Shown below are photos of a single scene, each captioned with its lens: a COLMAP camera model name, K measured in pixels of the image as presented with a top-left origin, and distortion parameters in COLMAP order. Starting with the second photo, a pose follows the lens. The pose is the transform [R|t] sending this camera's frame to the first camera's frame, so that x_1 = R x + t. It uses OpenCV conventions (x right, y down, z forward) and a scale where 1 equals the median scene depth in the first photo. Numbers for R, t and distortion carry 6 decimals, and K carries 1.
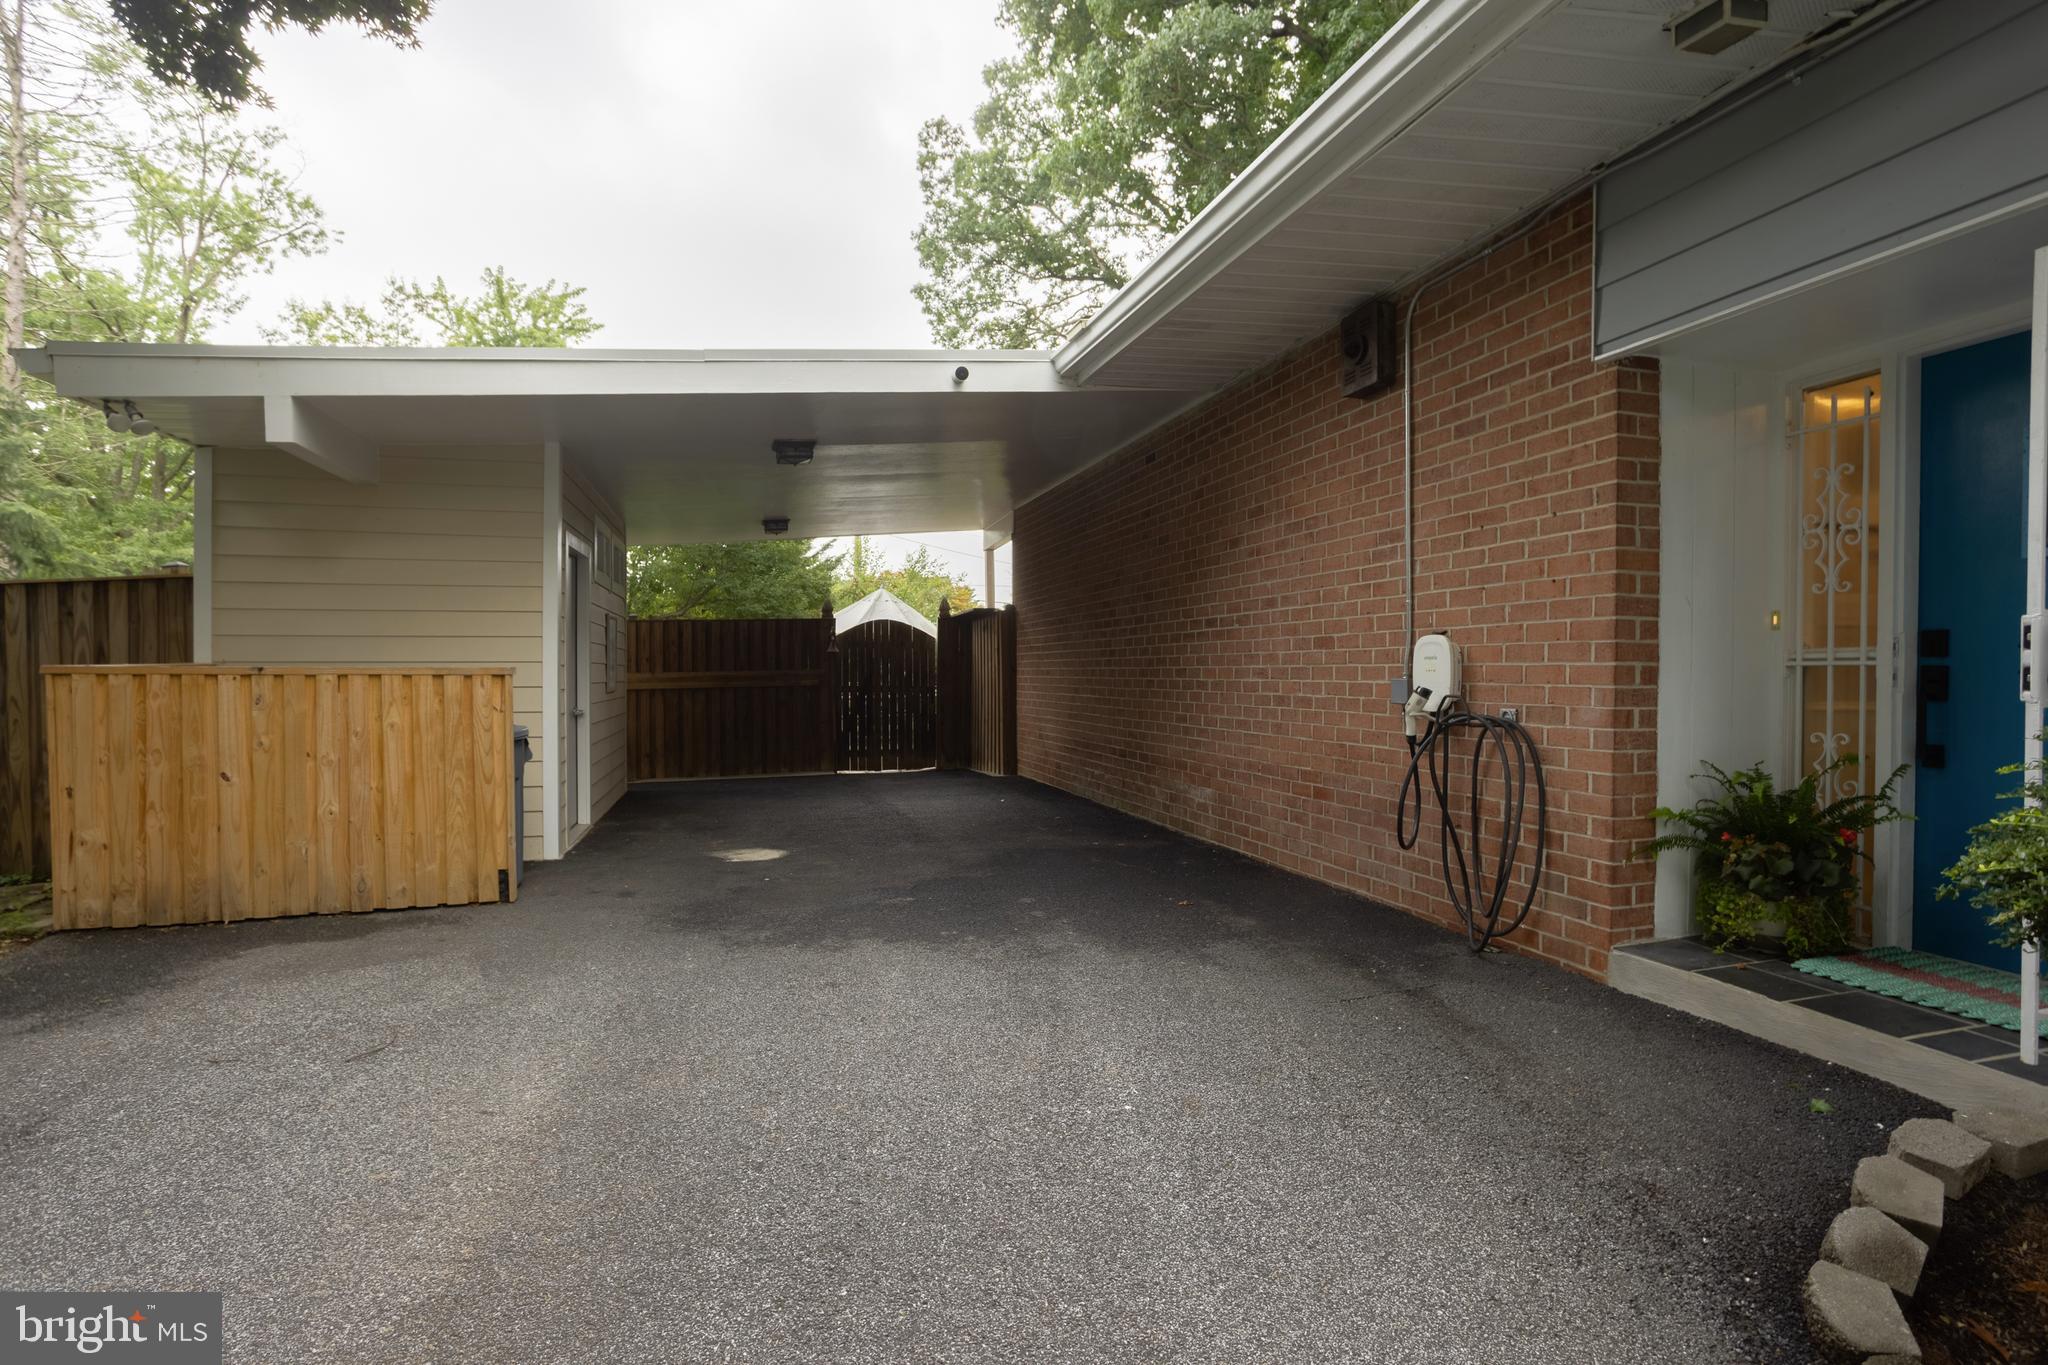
lens RADIAL K [[995.3, 0, 1032.5], [0, 995.3, 689.6], [0, 0, 1]] dist [-0.060770, 0.036609]
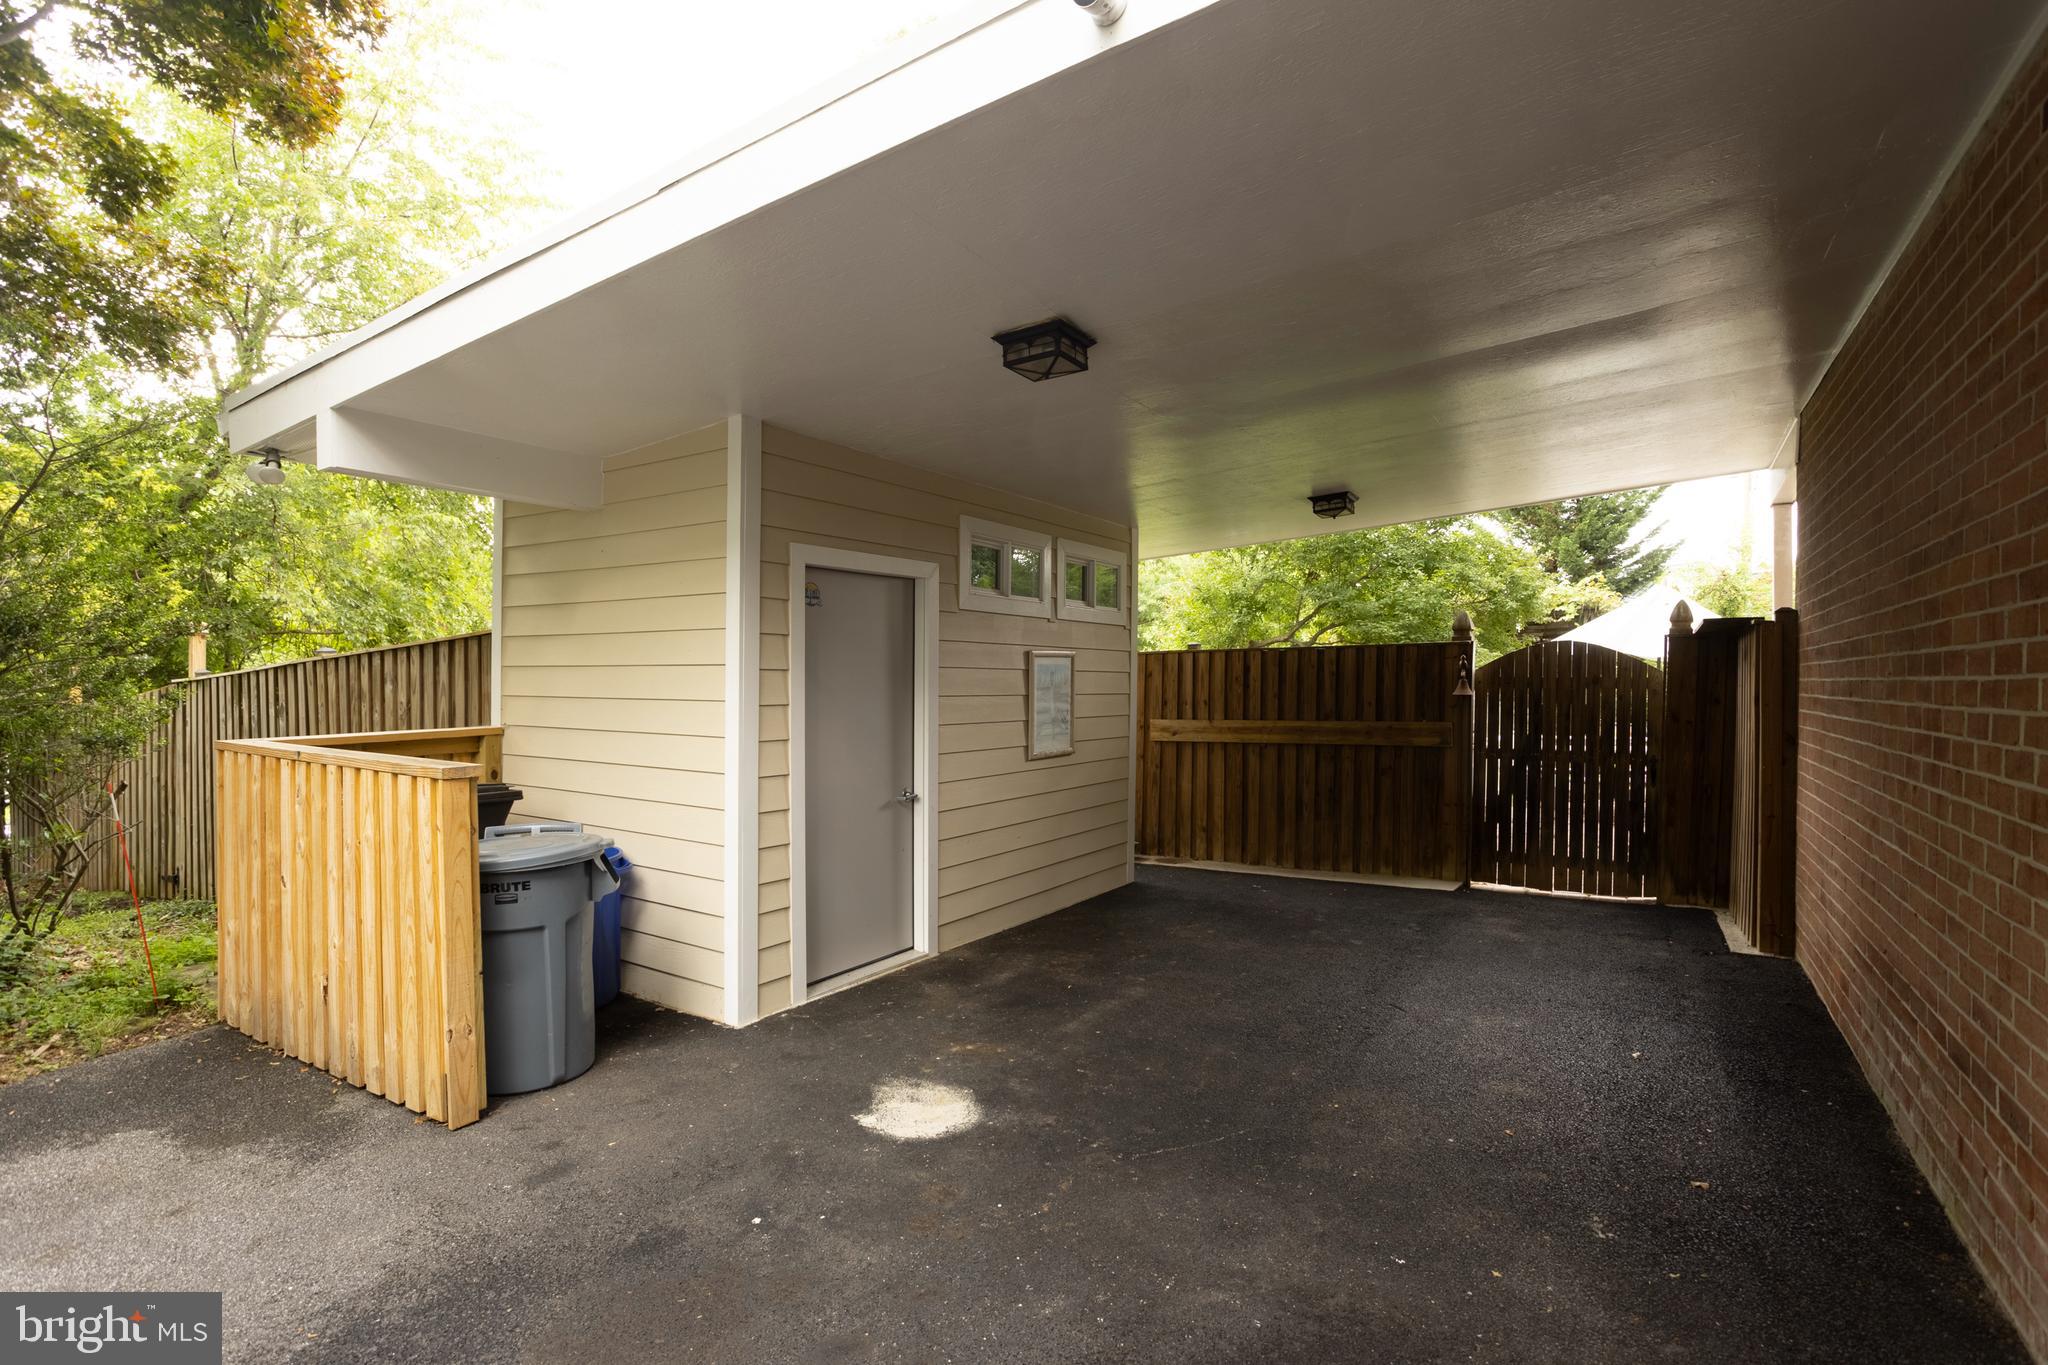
lens RADIAL K [[995.3, 0, 1032.5], [0, 995.3, 689.6], [0, 0, 1]] dist [-0.060770, 0.036609]
pose [[0.660800, 0.013474, -0.750441, 0.091551], [-0.020590, 0.999788, -0.000180, -0.037260], [0.750280, 0.015570, 0.660937, 0.395611]]
